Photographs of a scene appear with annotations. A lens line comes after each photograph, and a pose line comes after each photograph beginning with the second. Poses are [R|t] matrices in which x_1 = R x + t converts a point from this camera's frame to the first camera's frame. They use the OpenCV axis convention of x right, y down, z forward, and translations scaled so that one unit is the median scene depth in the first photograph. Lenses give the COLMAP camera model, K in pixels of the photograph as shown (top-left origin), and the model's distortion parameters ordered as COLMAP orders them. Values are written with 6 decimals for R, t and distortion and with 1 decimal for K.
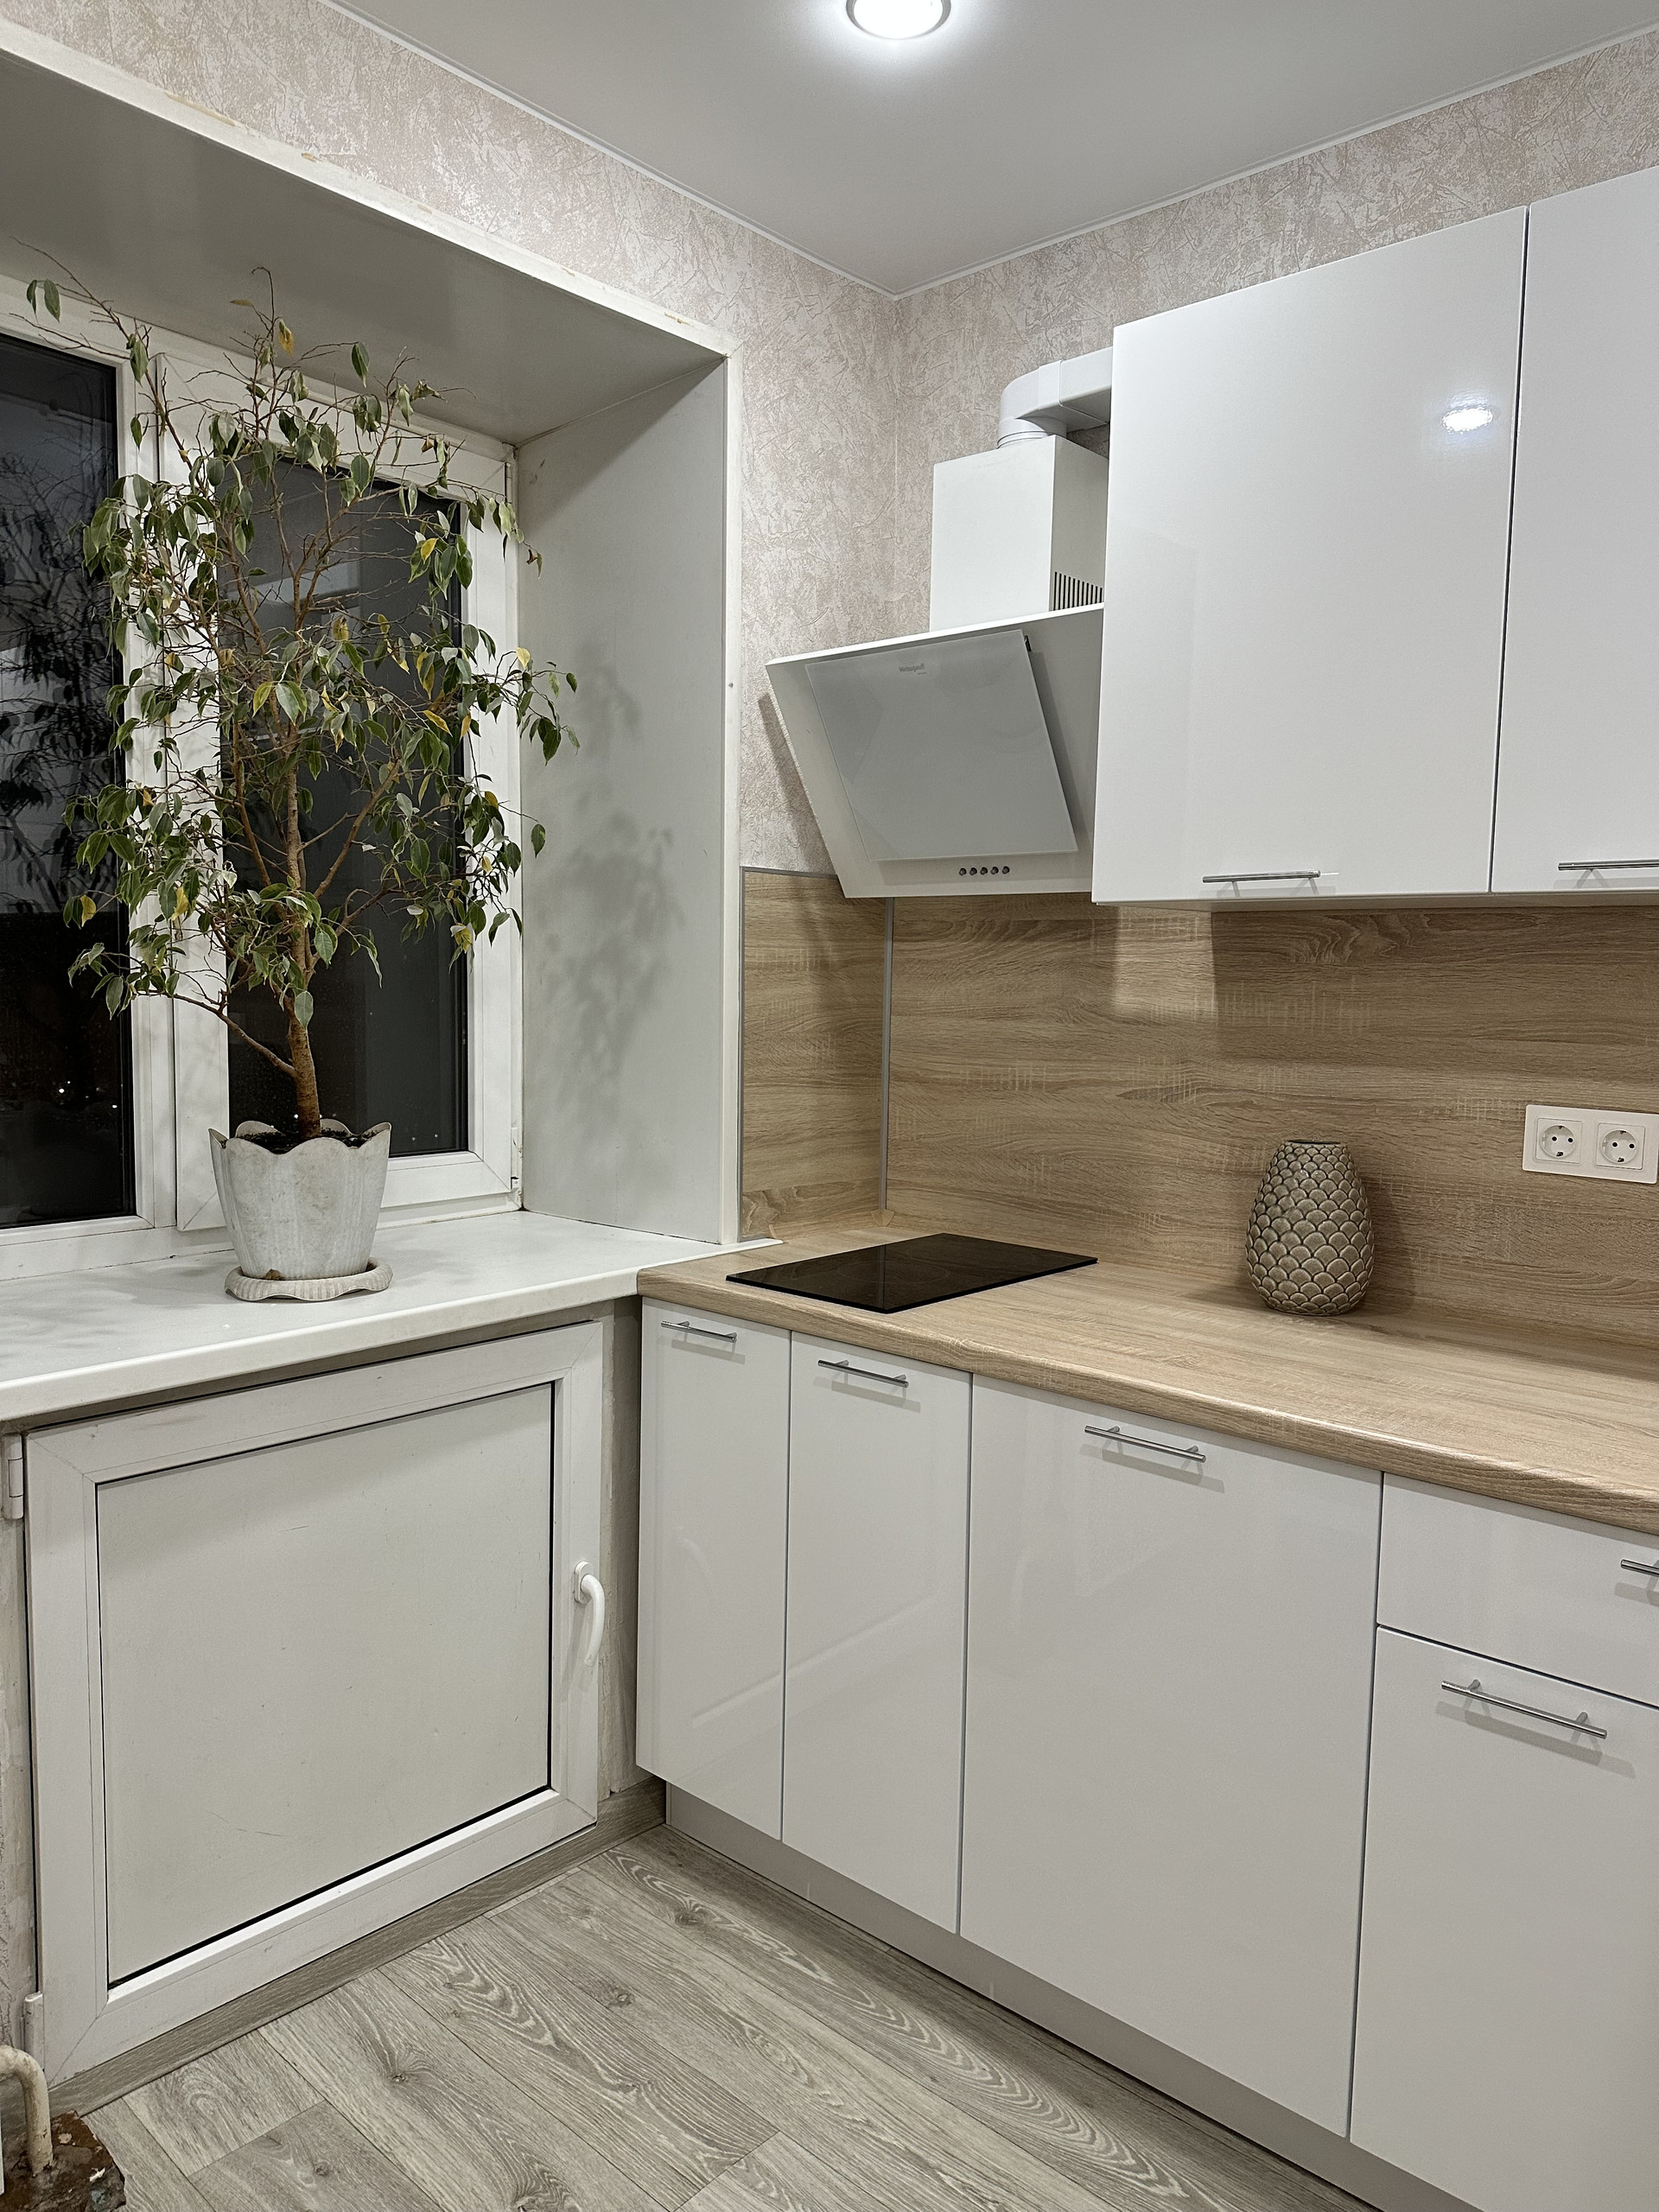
lens RADIAL K [[1540.9, 0, 824.3], [0, 1540.9, 1117.1], [0, 0, 1]] dist [0.084449, -0.135534]
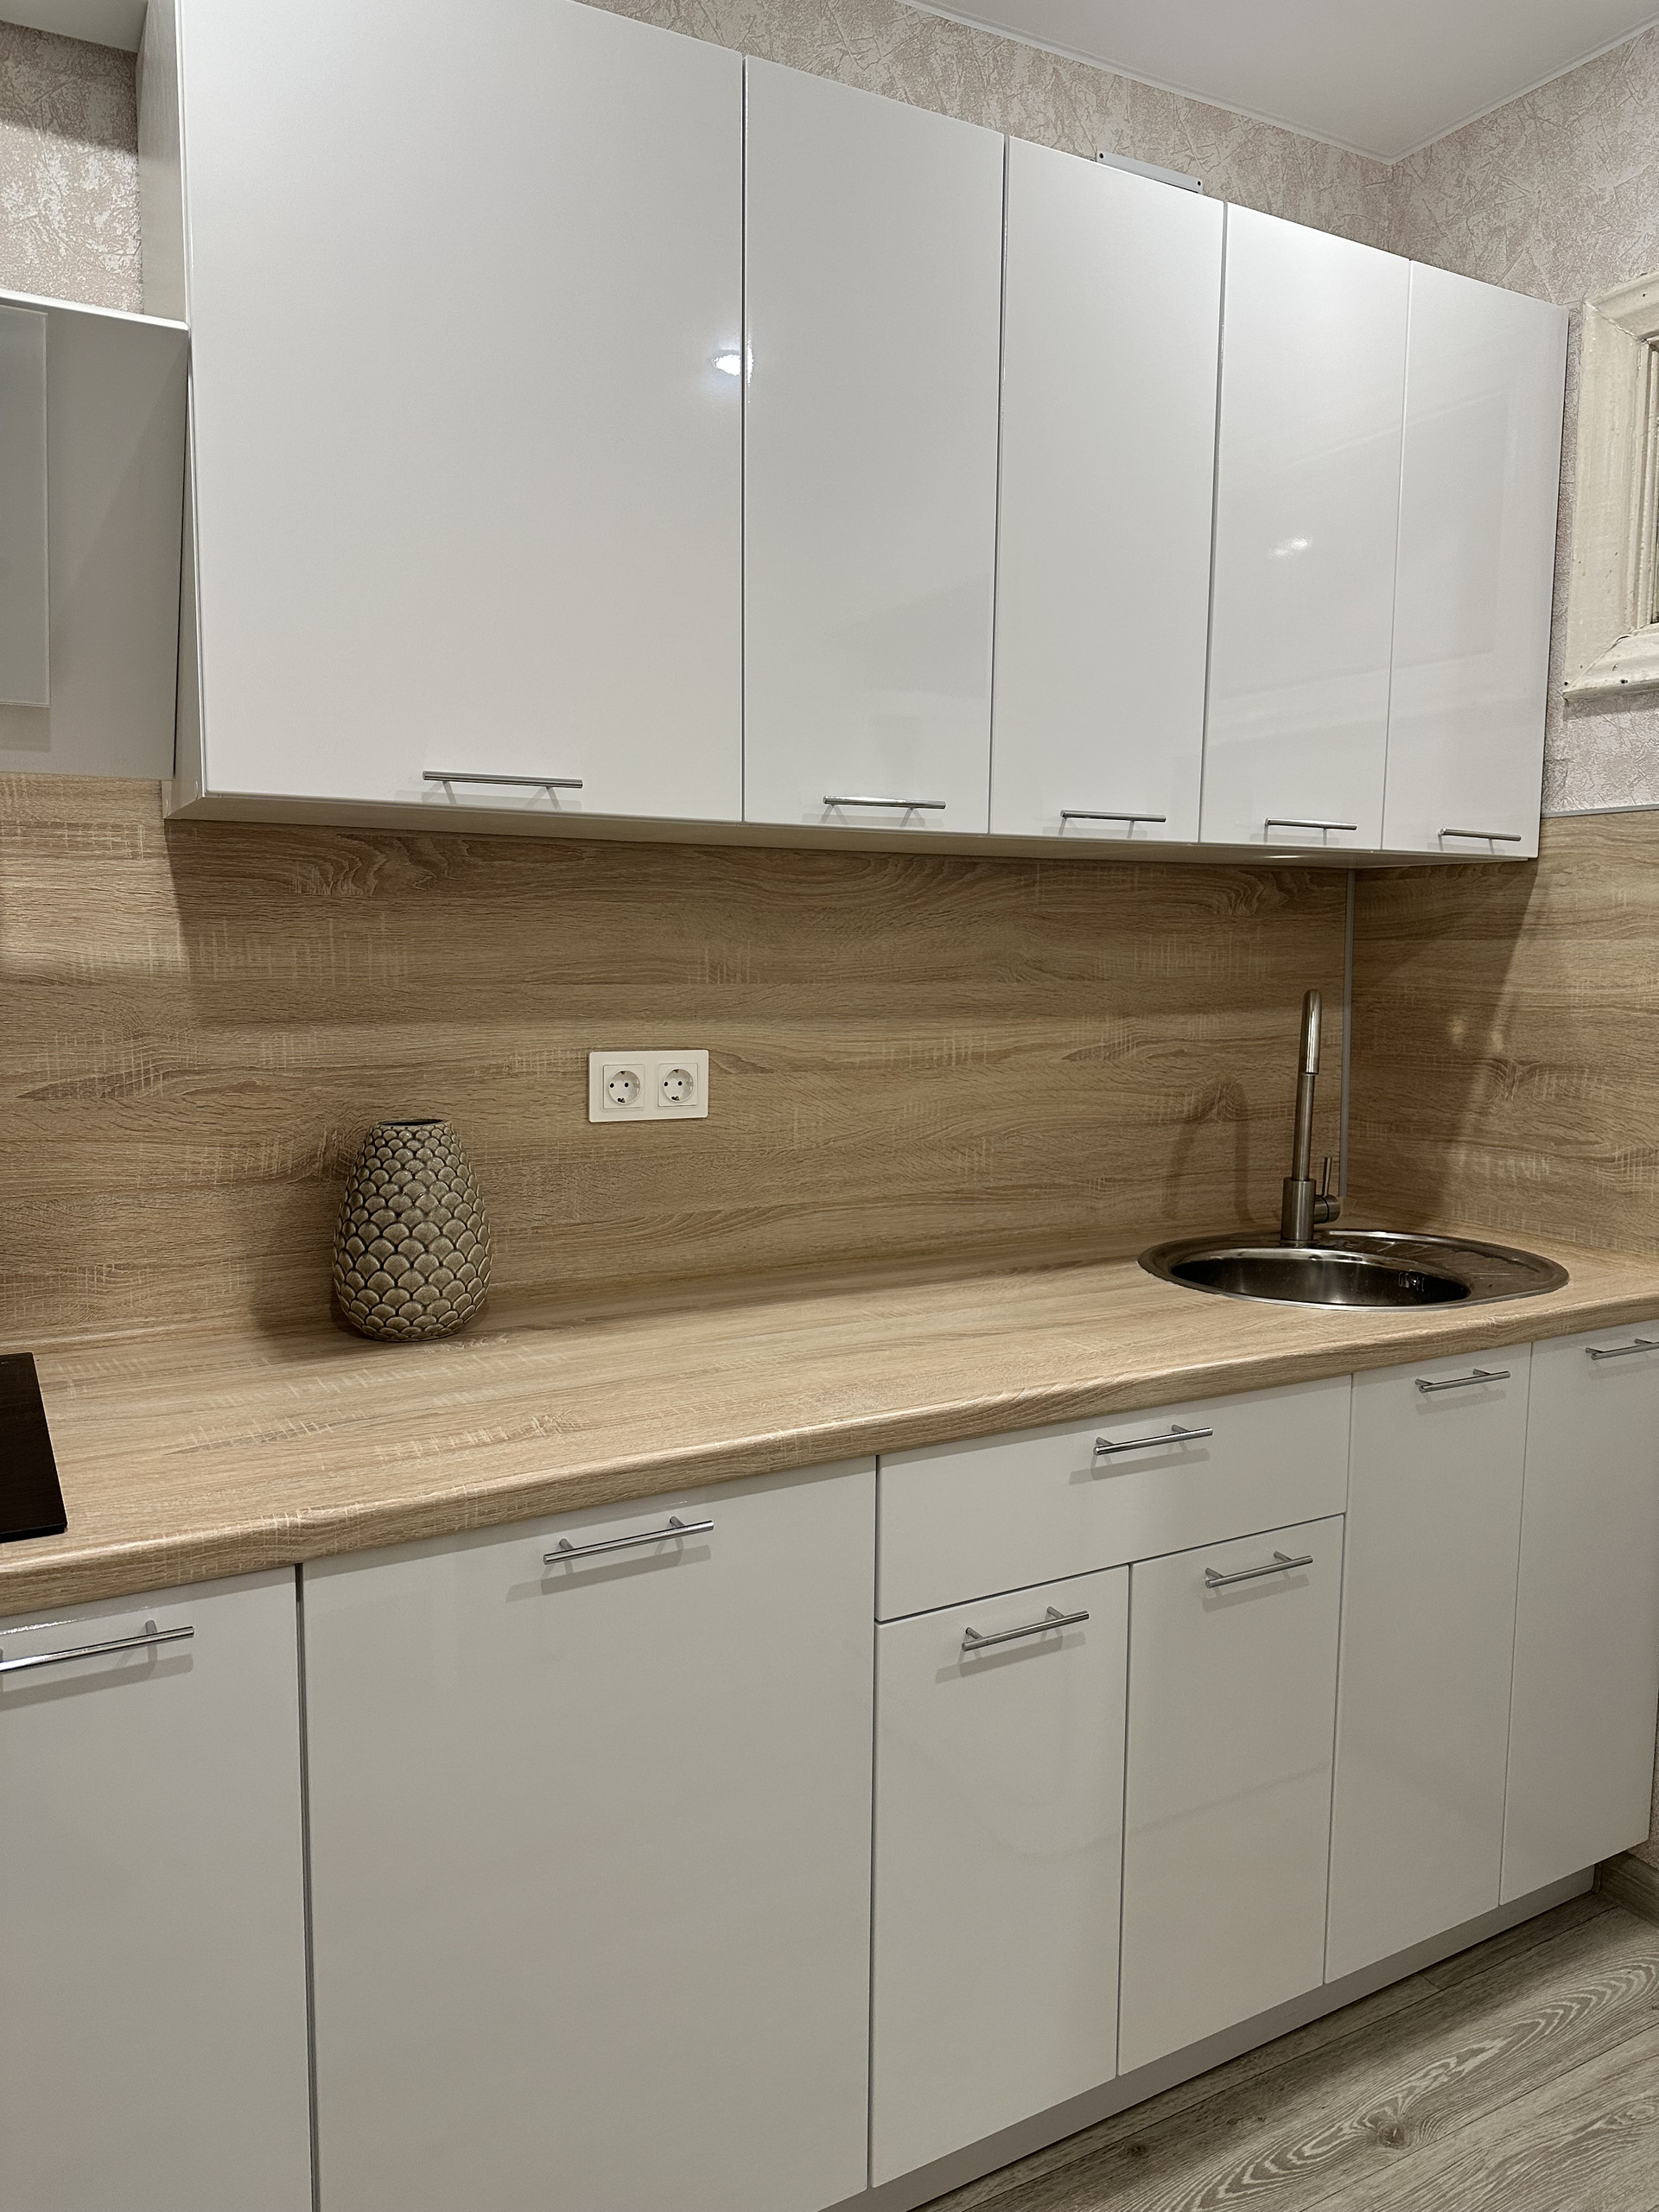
lens RADIAL K [[1517.1, 0, 829.5], [0, 1517.1, 1106.0], [0, 0, 1]] dist [0.140012, -0.223423]
pose [[0.324852, -0.114532, 0.938804, -0.365156], [0.089899, 0.991885, 0.089900, -0.045208], [-0.941483, 0.055194, 0.332512, 0.562249]]
